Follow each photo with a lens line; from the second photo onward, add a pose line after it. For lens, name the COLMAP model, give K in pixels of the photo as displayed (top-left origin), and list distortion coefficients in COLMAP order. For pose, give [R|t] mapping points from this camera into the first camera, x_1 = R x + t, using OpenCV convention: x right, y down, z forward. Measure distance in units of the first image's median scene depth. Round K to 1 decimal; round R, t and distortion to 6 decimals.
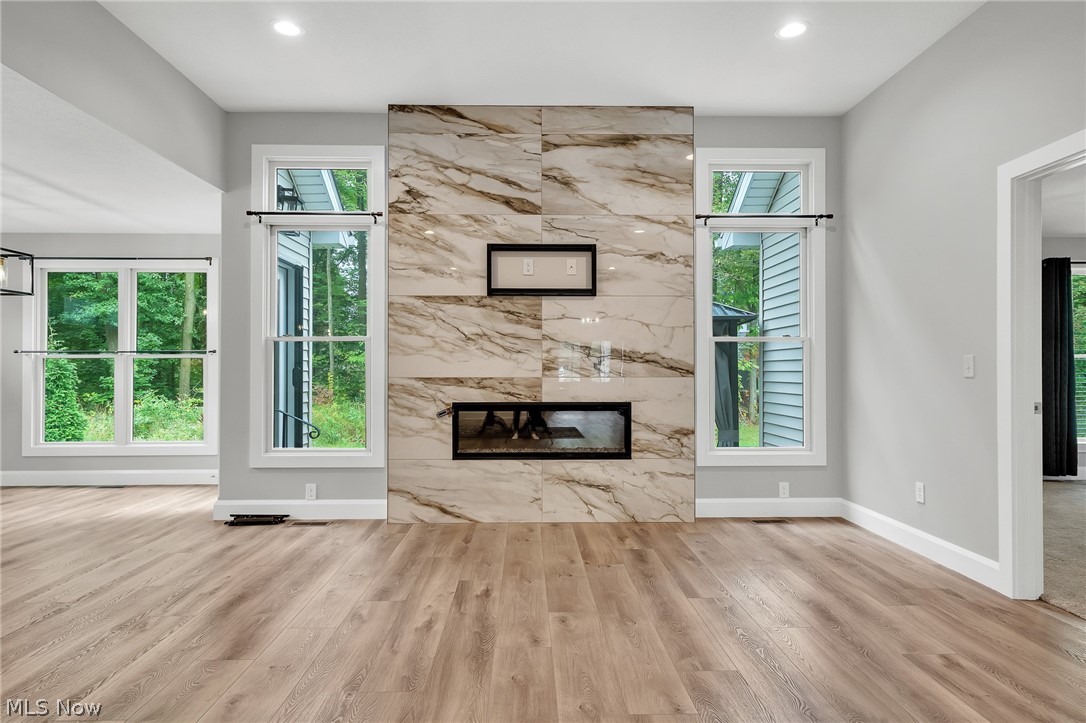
lens RADIAL K [[614.2, 0, 541.9], [0, 614.2, 364.3], [0, 0, 1]] dist [0.002494, 0.001606]
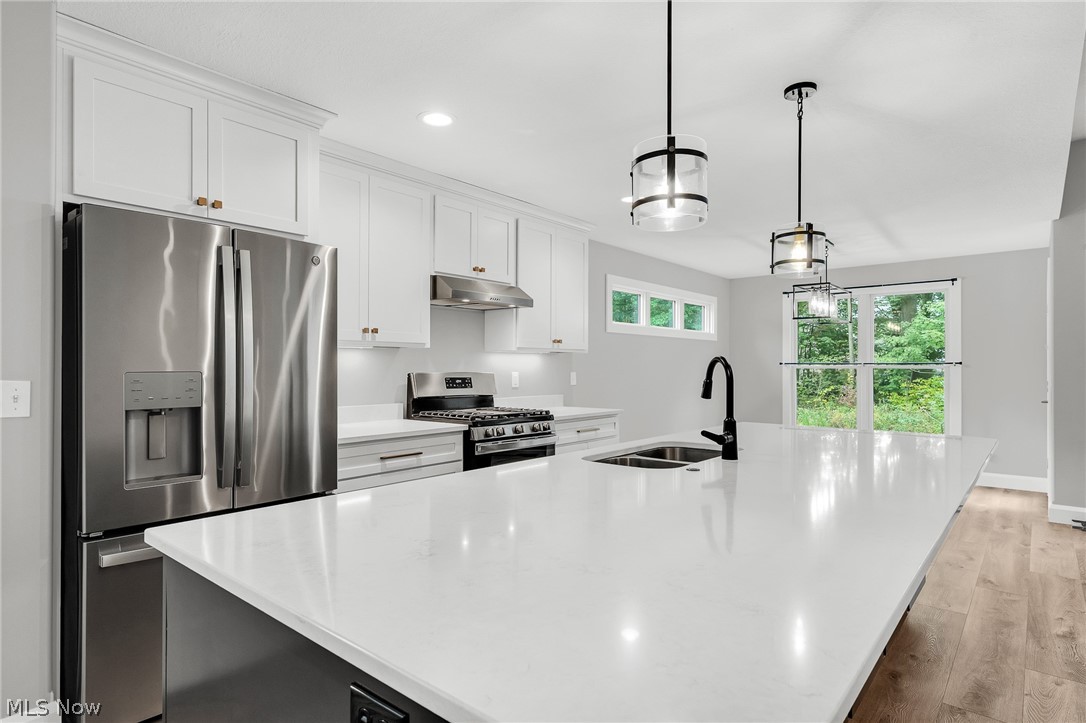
lens RADIAL K [[586.0, 0, 539.2], [0, 586.0, 363.4], [0, 0, 1]] dist [0.005436, 0.000714]
pose [[0.744890, -0.001092, -0.667187, -0.516522], [0.002341, 0.999997, 0.000976, -0.030942], [0.667184, -0.002289, 0.744890, -0.384586]]
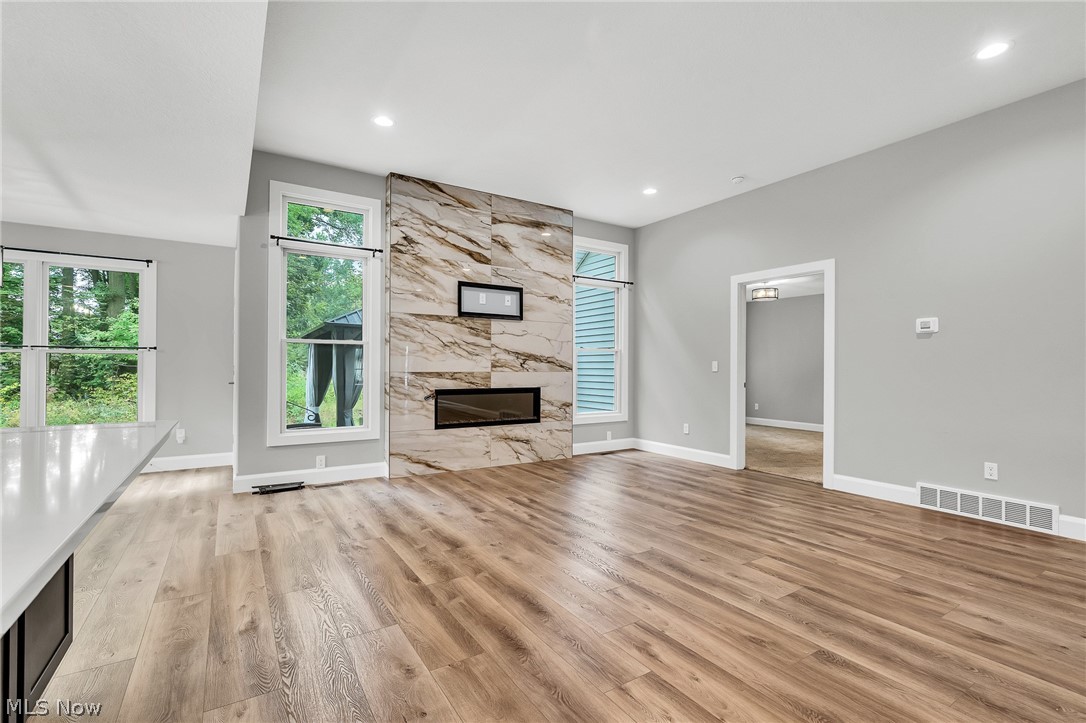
lens RADIAL K [[489.1, 0, 540.1], [0, 489.1, 364.1], [0, 0, 1]] dist [-0.007093, 0.003623]
pose [[0.856729, 0.008032, 0.515704, -0.521037], [-0.009549, 0.999954, 0.000290, 0.000306], [-0.515678, -0.005173, 0.856767, -0.102650]]
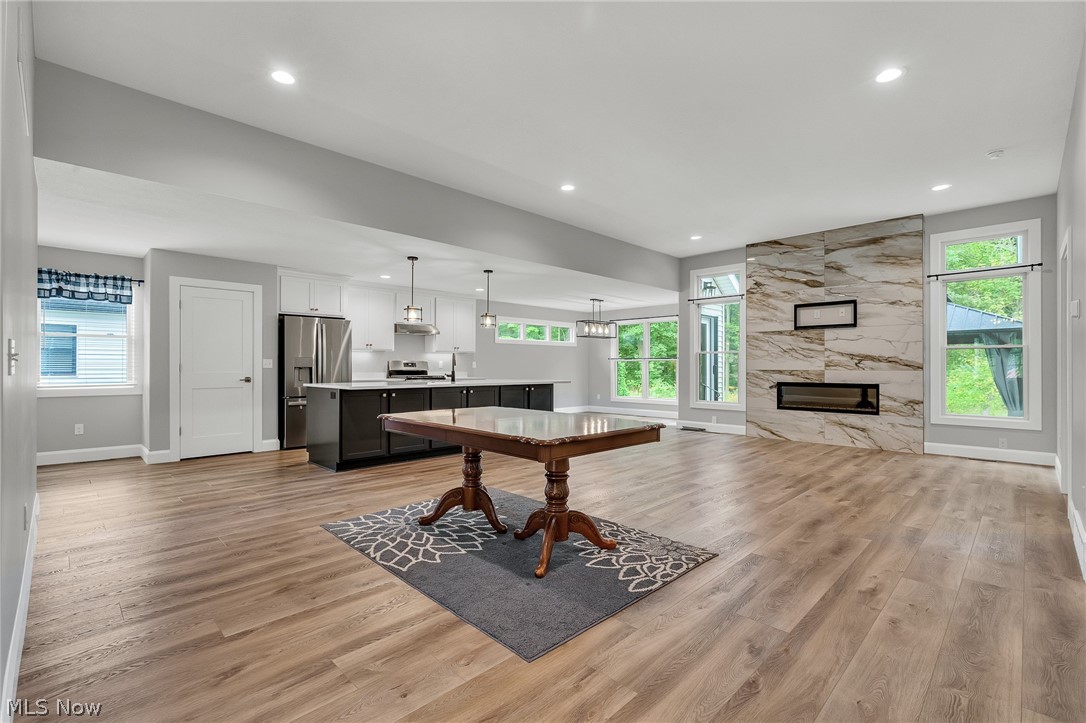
lens RADIAL K [[489.1, 0, 539.0], [0, 489.1, 363.5], [0, 0, 1]] dist [-0.007093, 0.003623]
pose [[0.686269, -0.002904, -0.727342, 0.506074], [0.003823, 0.999993, -0.000386, -0.002826], [0.727338, -0.002516, 0.686275, -0.728182]]
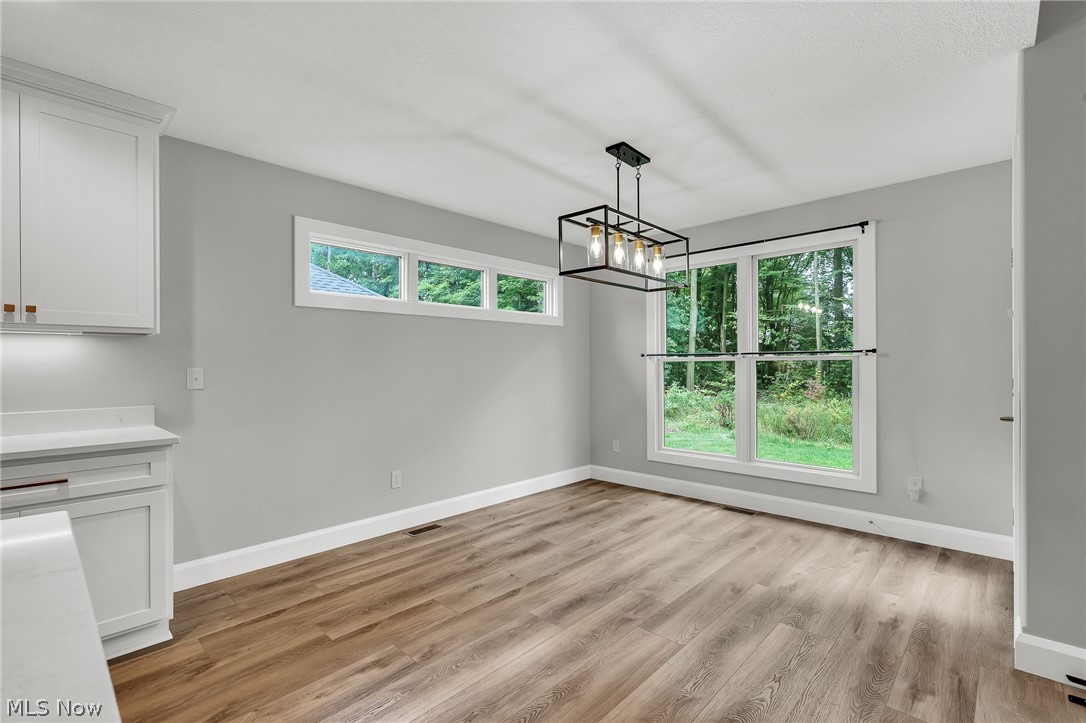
lens RADIAL K [[489.1, 0, 539.9], [0, 489.1, 363.8], [0, 0, 1]] dist [-0.007093, 0.003623]
pose [[0.703293, -0.003021, -0.710894, -0.529186], [0.009113, 0.999947, 0.004766, -0.015886], [0.710842, -0.009831, 0.703283, 0.419555]]
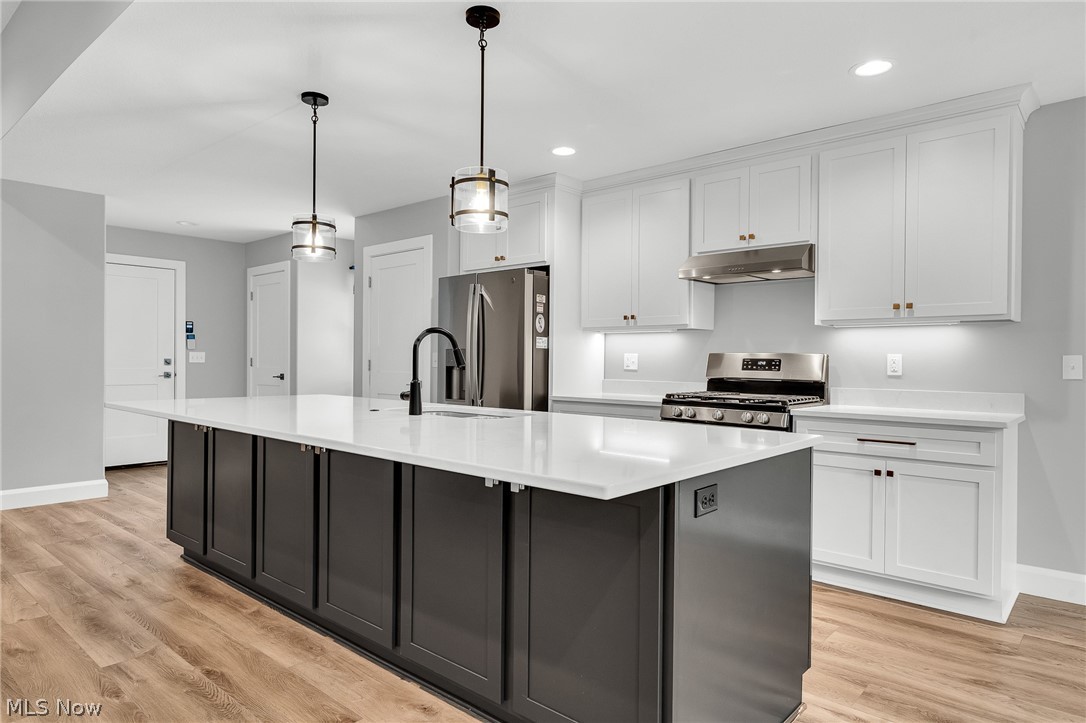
lens RADIAL K [[659.2, 0, 538.7], [0, 659.2, 363.0], [0, 0, 1]] dist [0.000287, 0.006792]
pose [[-0.684458, -0.001997, -0.729049, -0.336903], [-0.003135, 0.999995, 0.000204, -0.001640], [0.729045, 0.002425, -0.684461, 0.608751]]
